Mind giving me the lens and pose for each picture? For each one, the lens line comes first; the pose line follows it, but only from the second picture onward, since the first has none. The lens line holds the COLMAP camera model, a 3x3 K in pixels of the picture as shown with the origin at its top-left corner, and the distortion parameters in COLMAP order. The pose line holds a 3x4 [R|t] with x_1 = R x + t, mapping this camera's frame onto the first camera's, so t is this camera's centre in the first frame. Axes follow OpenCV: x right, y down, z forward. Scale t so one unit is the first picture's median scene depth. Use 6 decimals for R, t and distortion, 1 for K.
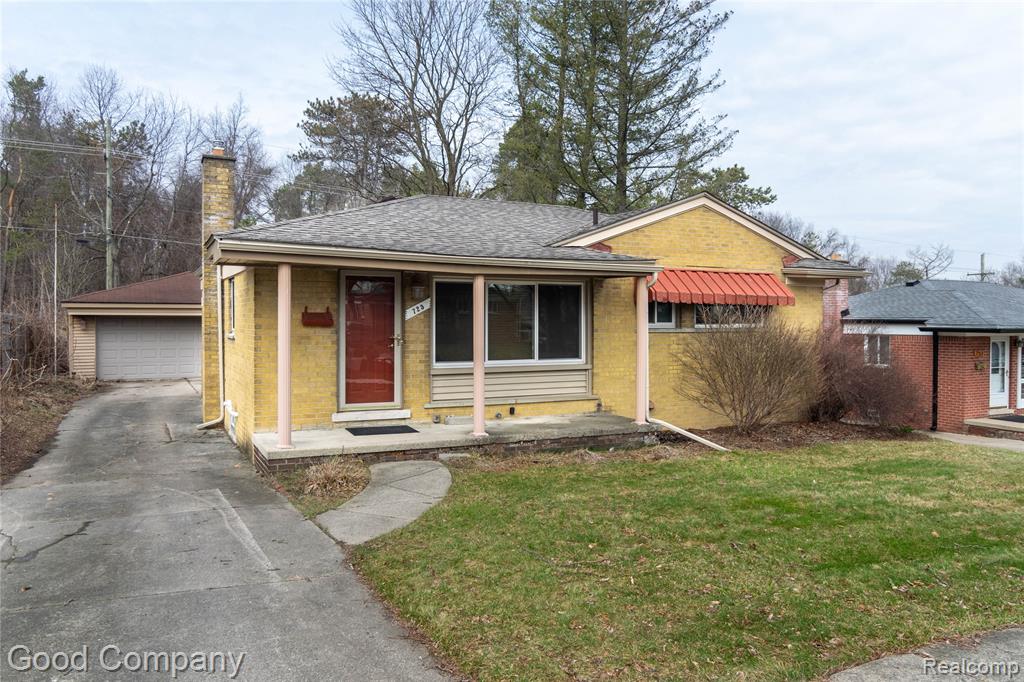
lens RADIAL K [[735.6, 0, 512.0], [0, 735.6, 341.0], [0, 0, 1]] dist [-0.000904, -0.002482]
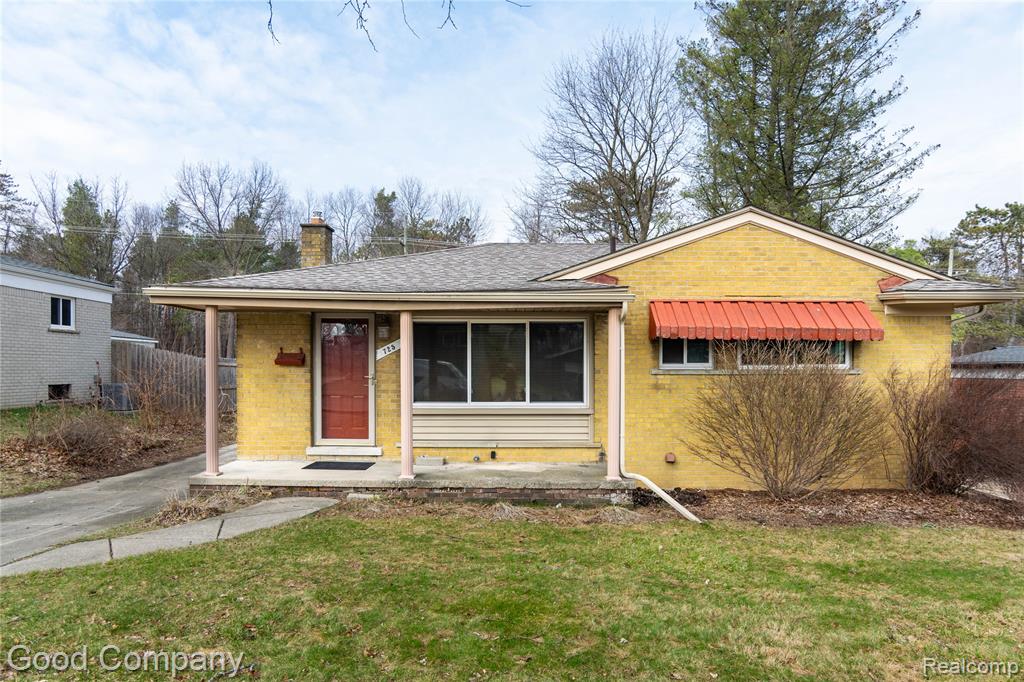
lens RADIAL K [[617.0, 0, 511.6], [0, 617.0, 387.8], [0, 0, 1]] dist [-0.005081, -0.000619]
pose [[0.896528, 0.013132, -0.442793, 0.361892], [-0.012537, 0.999912, 0.004271, 0.003795], [0.442810, 0.001723, 0.896614, 0.278856]]
